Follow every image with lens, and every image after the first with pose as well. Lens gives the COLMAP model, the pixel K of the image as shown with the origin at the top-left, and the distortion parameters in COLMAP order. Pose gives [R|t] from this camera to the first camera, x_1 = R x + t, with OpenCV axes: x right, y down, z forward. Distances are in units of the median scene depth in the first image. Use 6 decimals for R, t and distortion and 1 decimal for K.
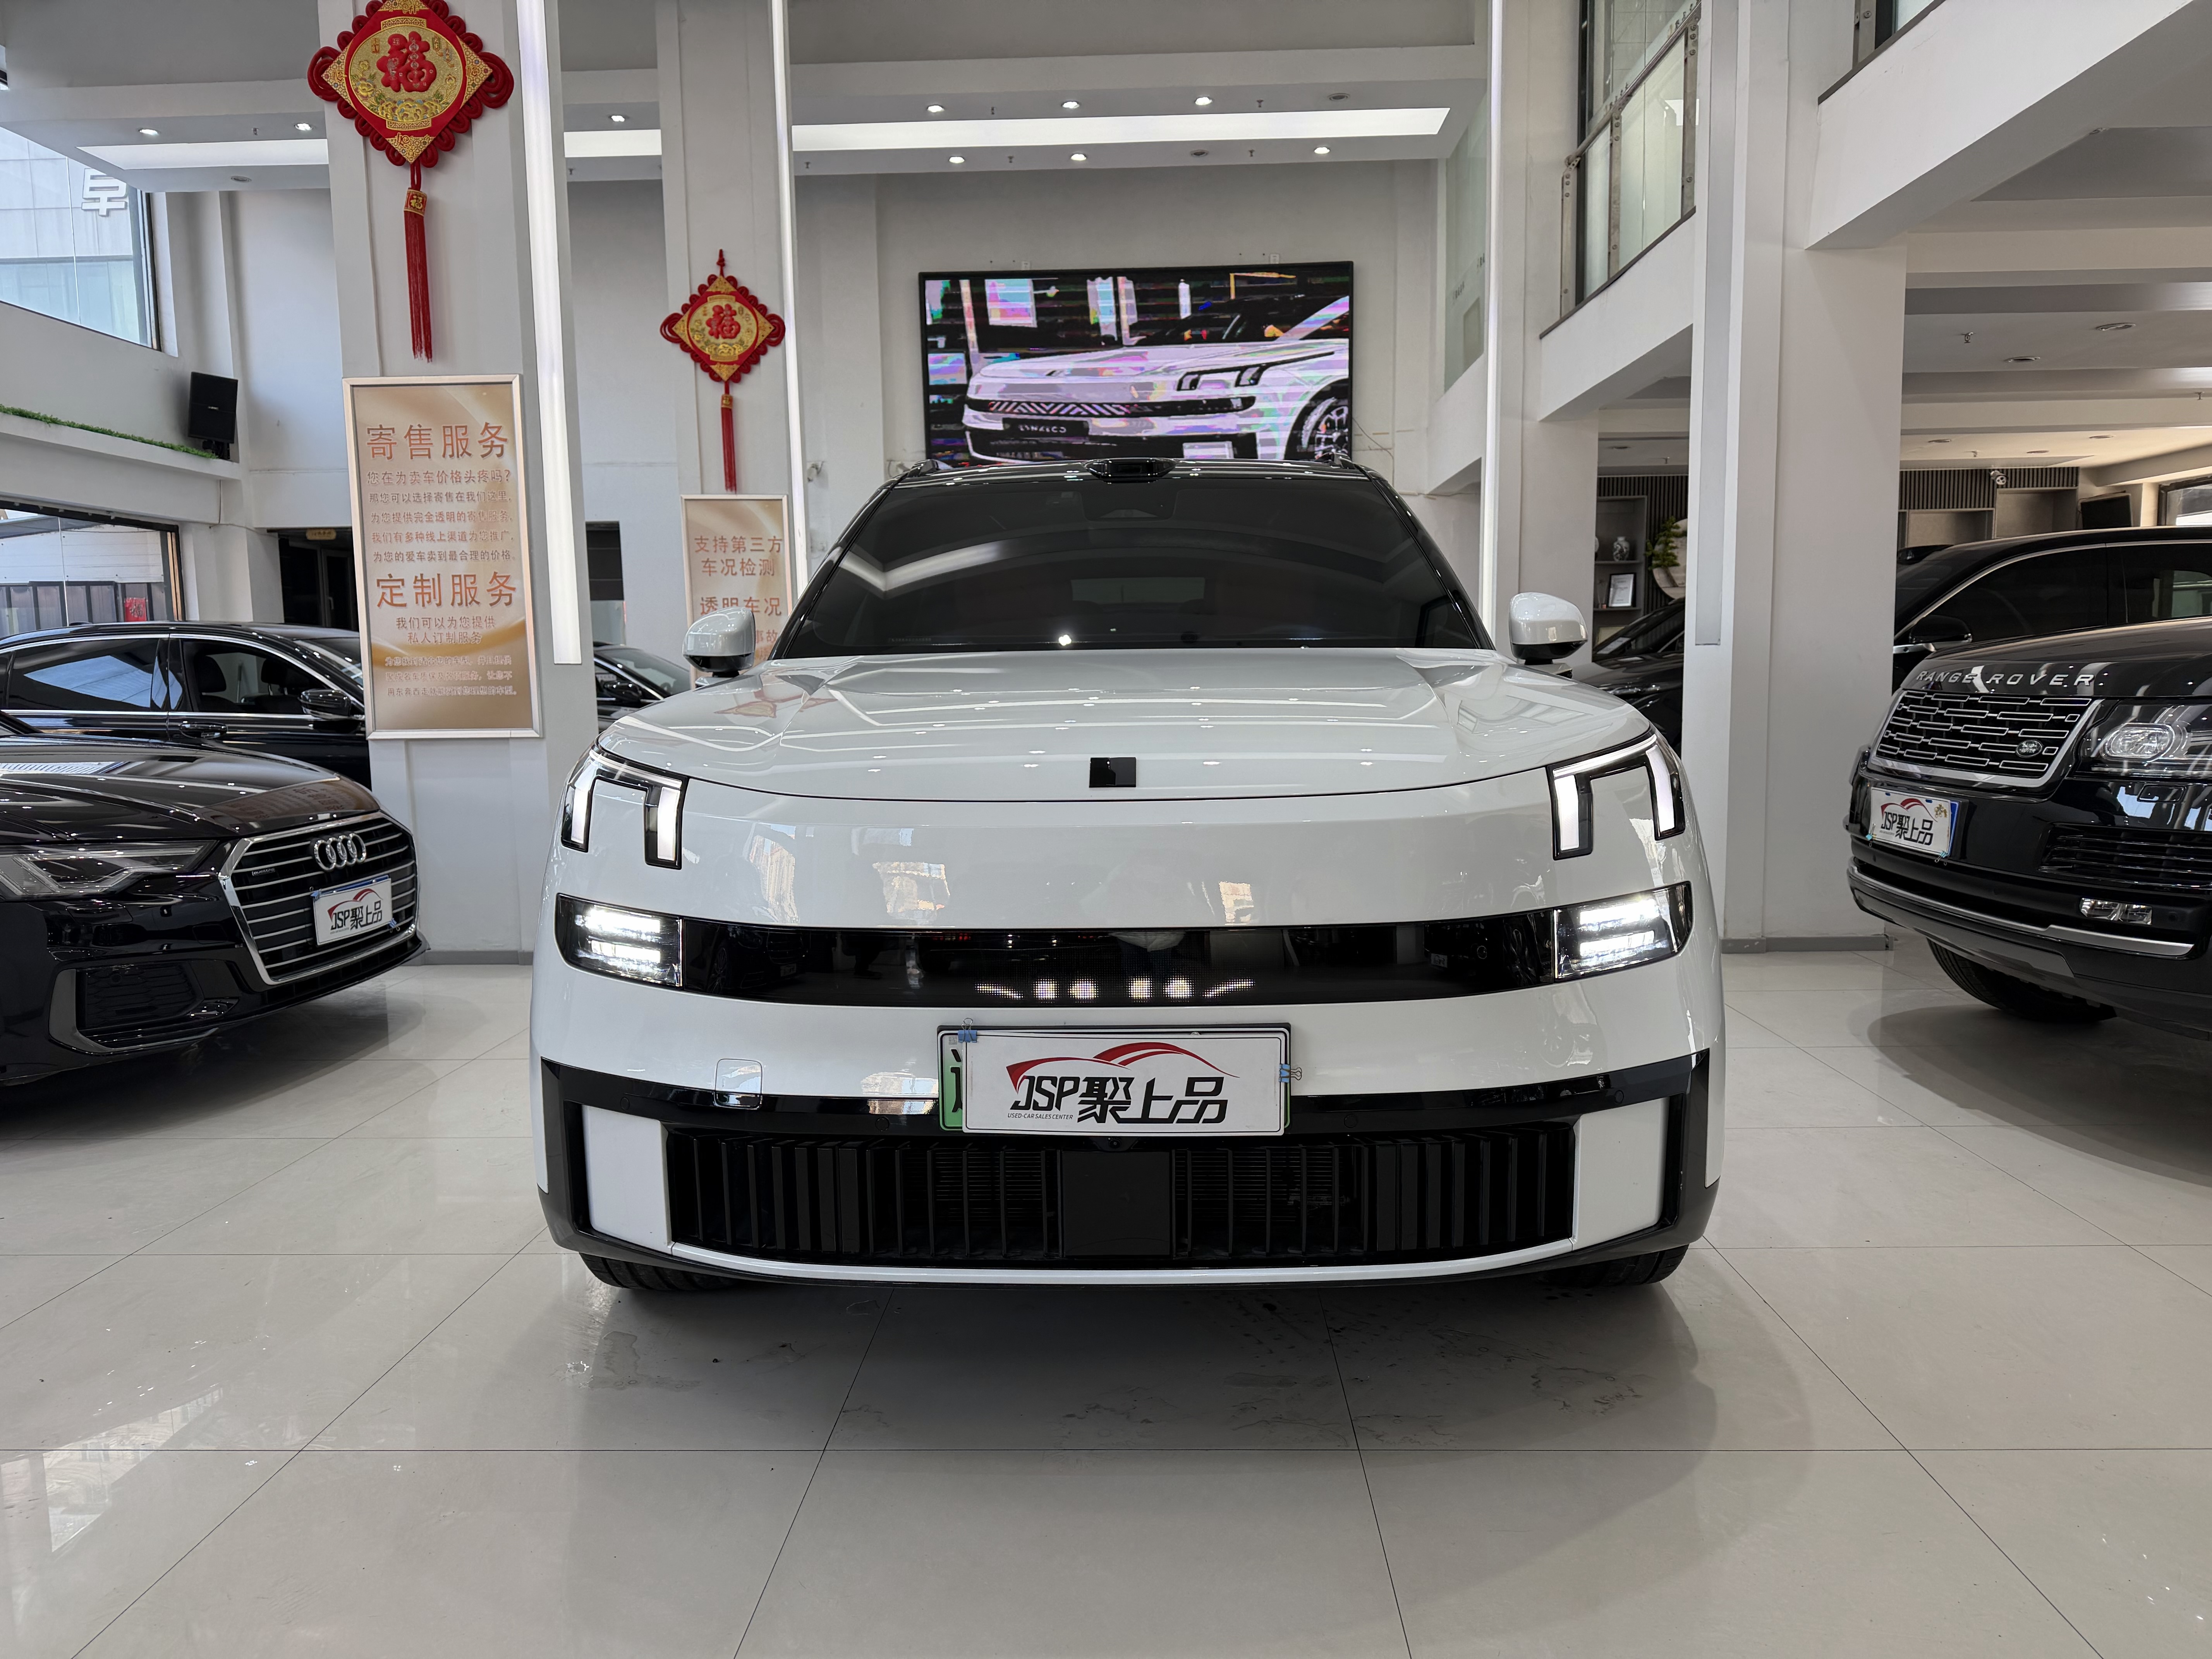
lens RADIAL K [[1548.6, 0, 1098.6], [0, 1548.6, 834.1], [0, 0, 1]] dist [0.089634, -0.114596]
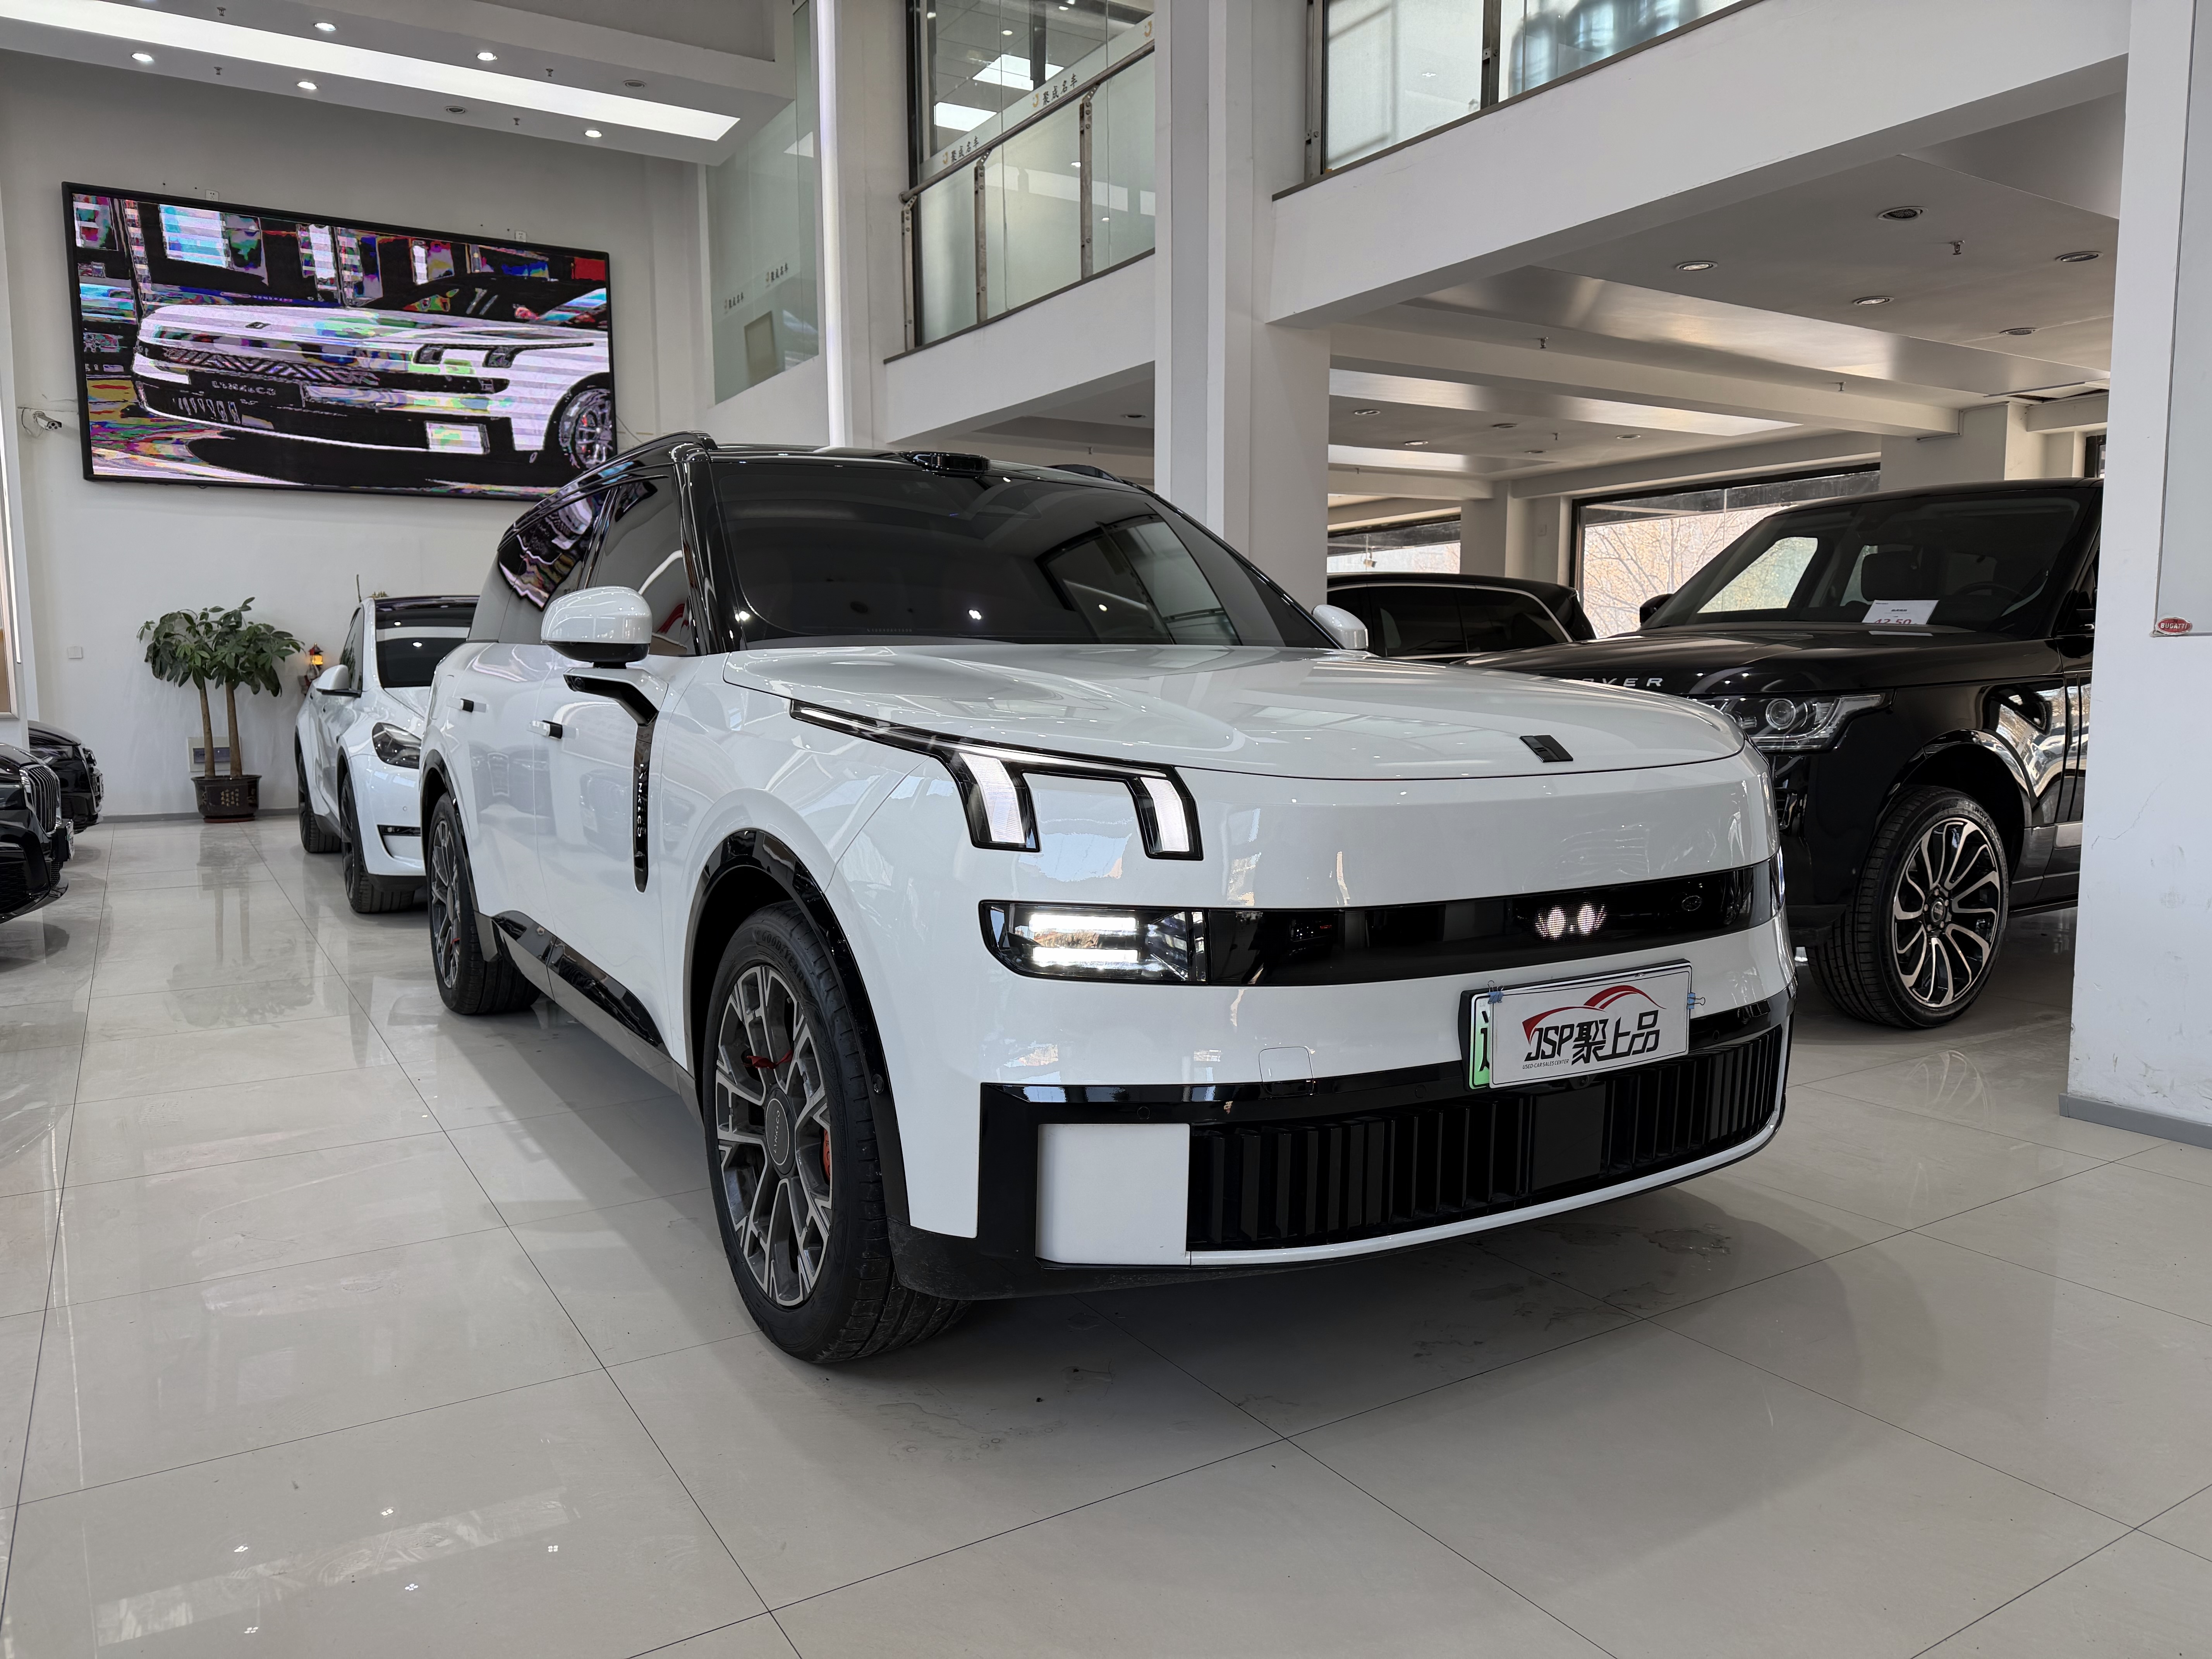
lens RADIAL K [[1571.6, 0, 1106.0], [0, 1571.6, 829.5], [0, 0, 1]] dist [0.037637, -0.054033]
pose [[0.832648, -0.042913, 0.552137, -0.302247], [0.050319, 0.998732, 0.001740, -0.000014], [-0.551512, 0.026334, 0.833751, 0.082301]]
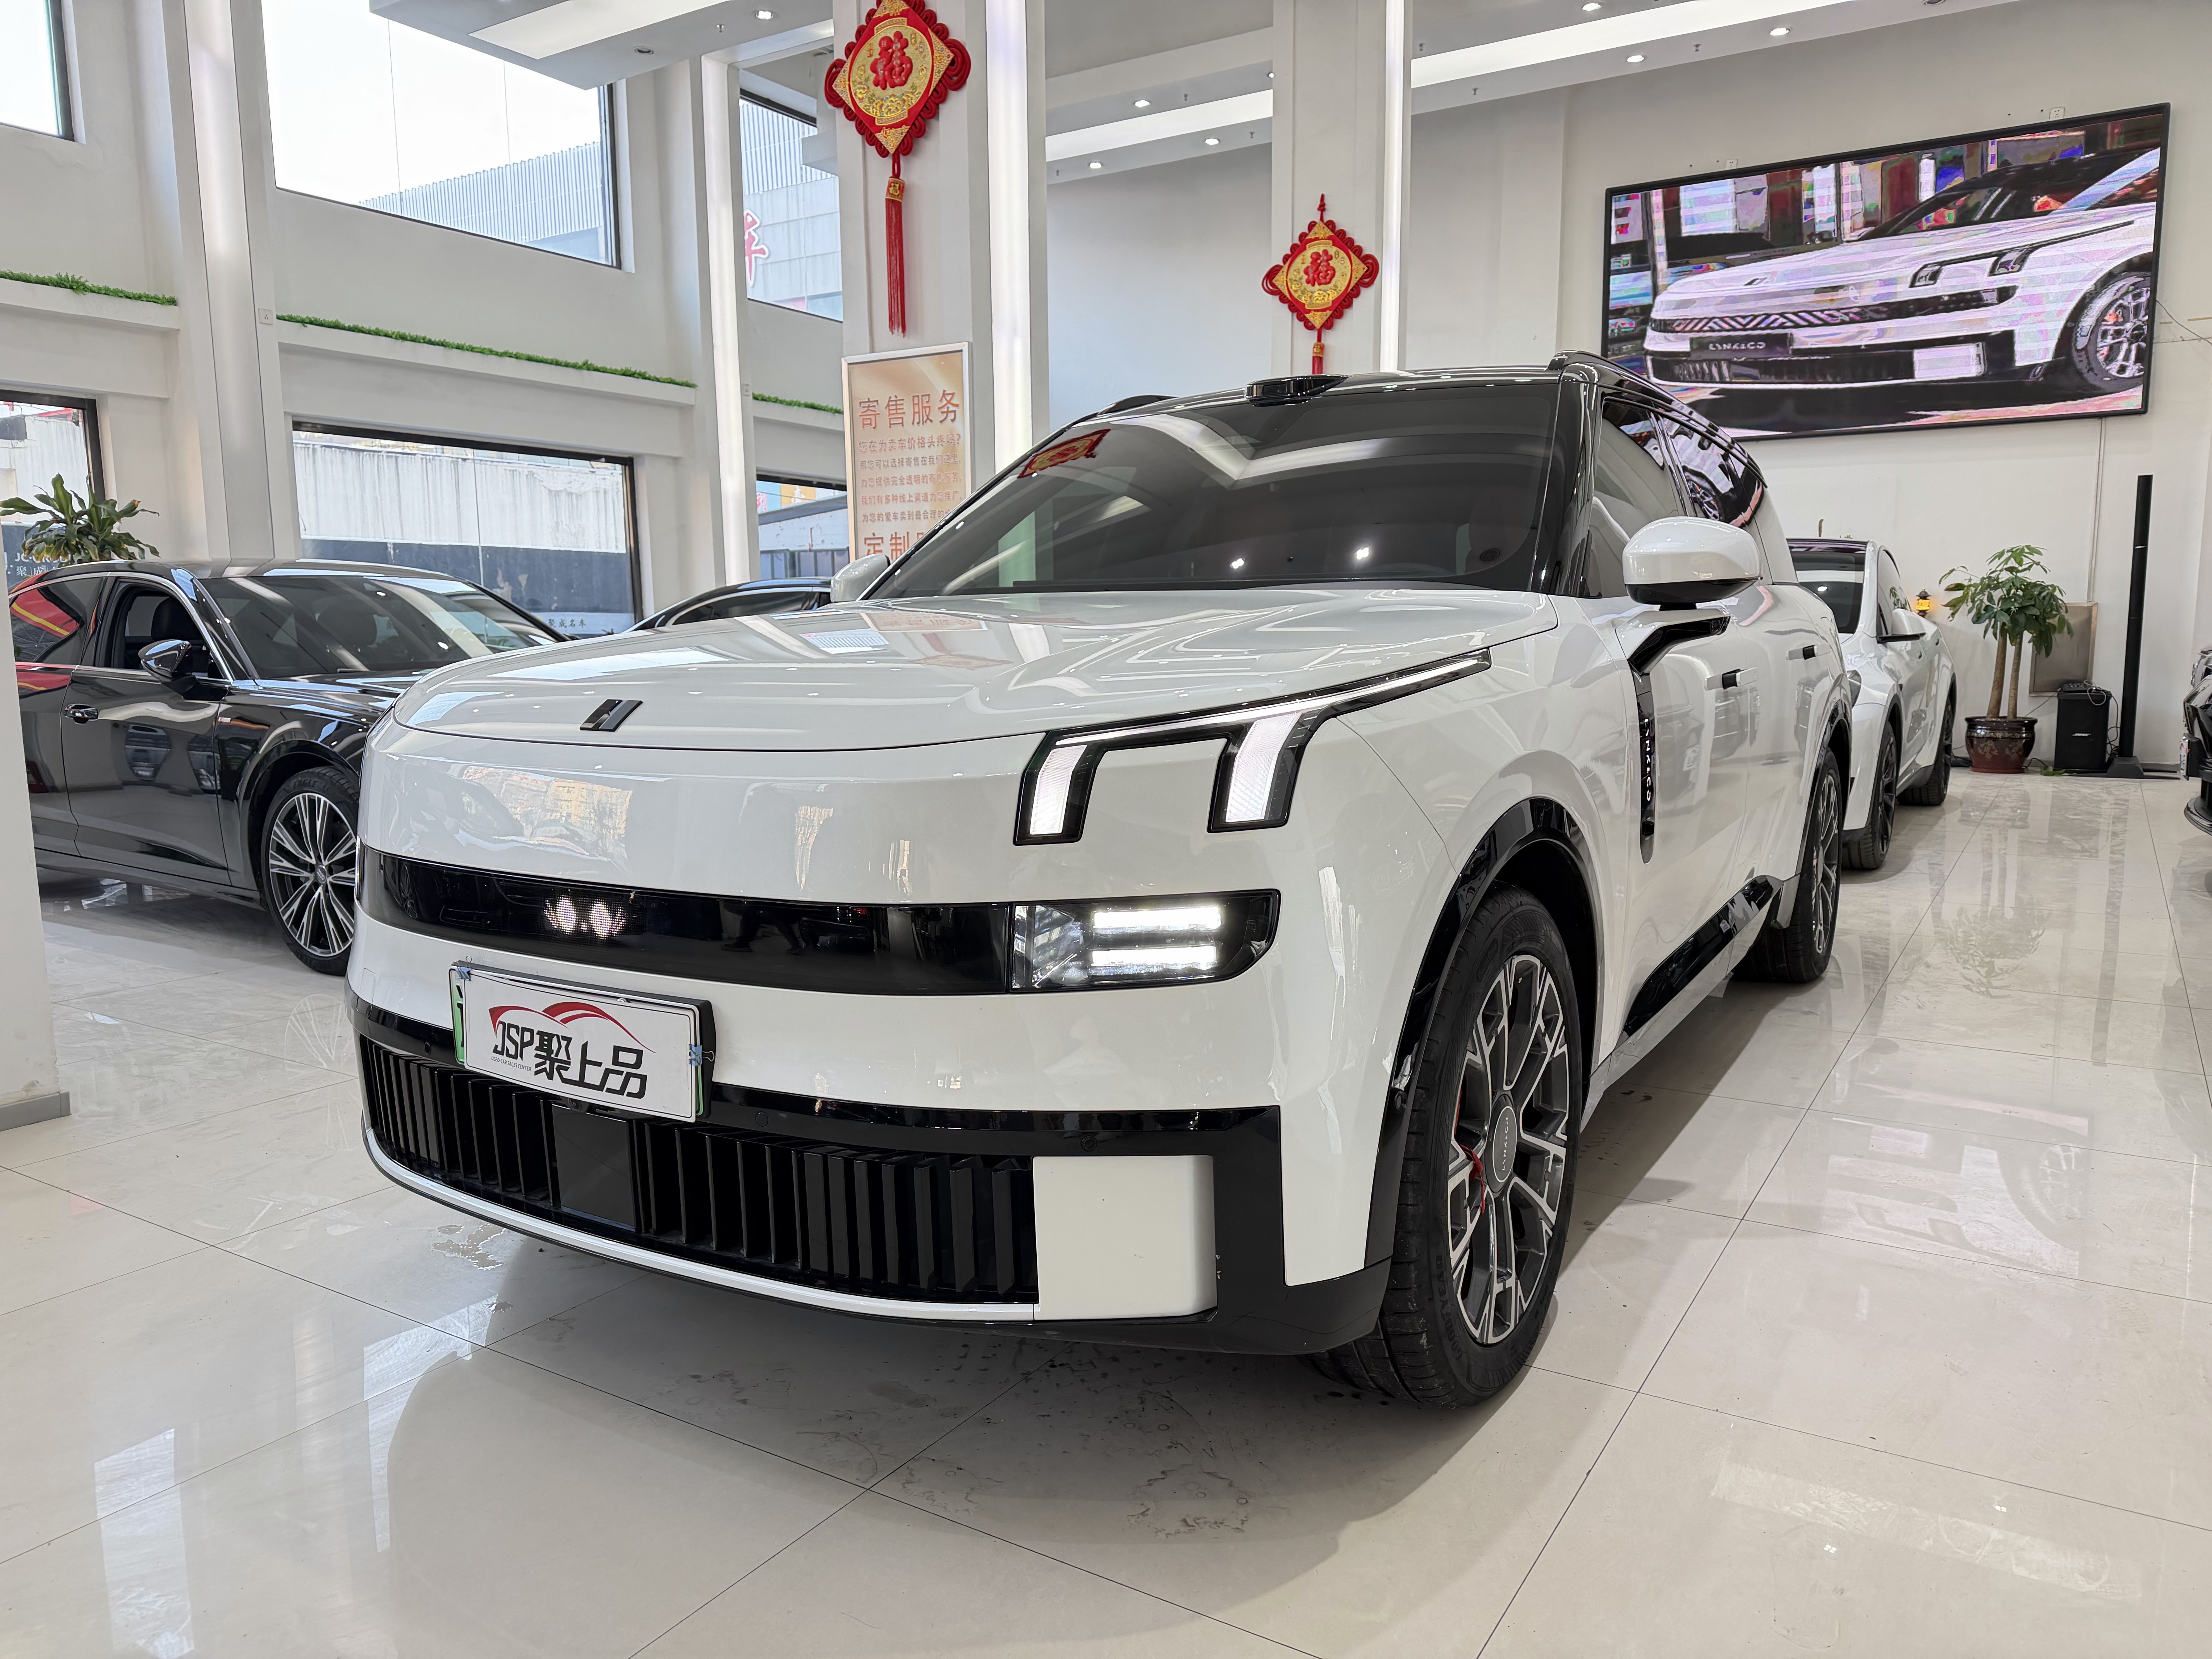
lens RADIAL K [[1548.6, 0, 1098.6], [0, 1548.6, 834.1], [0, 0, 1]] dist [0.089634, -0.114596]
pose [[0.866451, 0.073243, -0.493860, 0.256225], [-0.058788, 0.997266, 0.044761, -0.009765], [0.495789, -0.009750, 0.868388, 0.110300]]
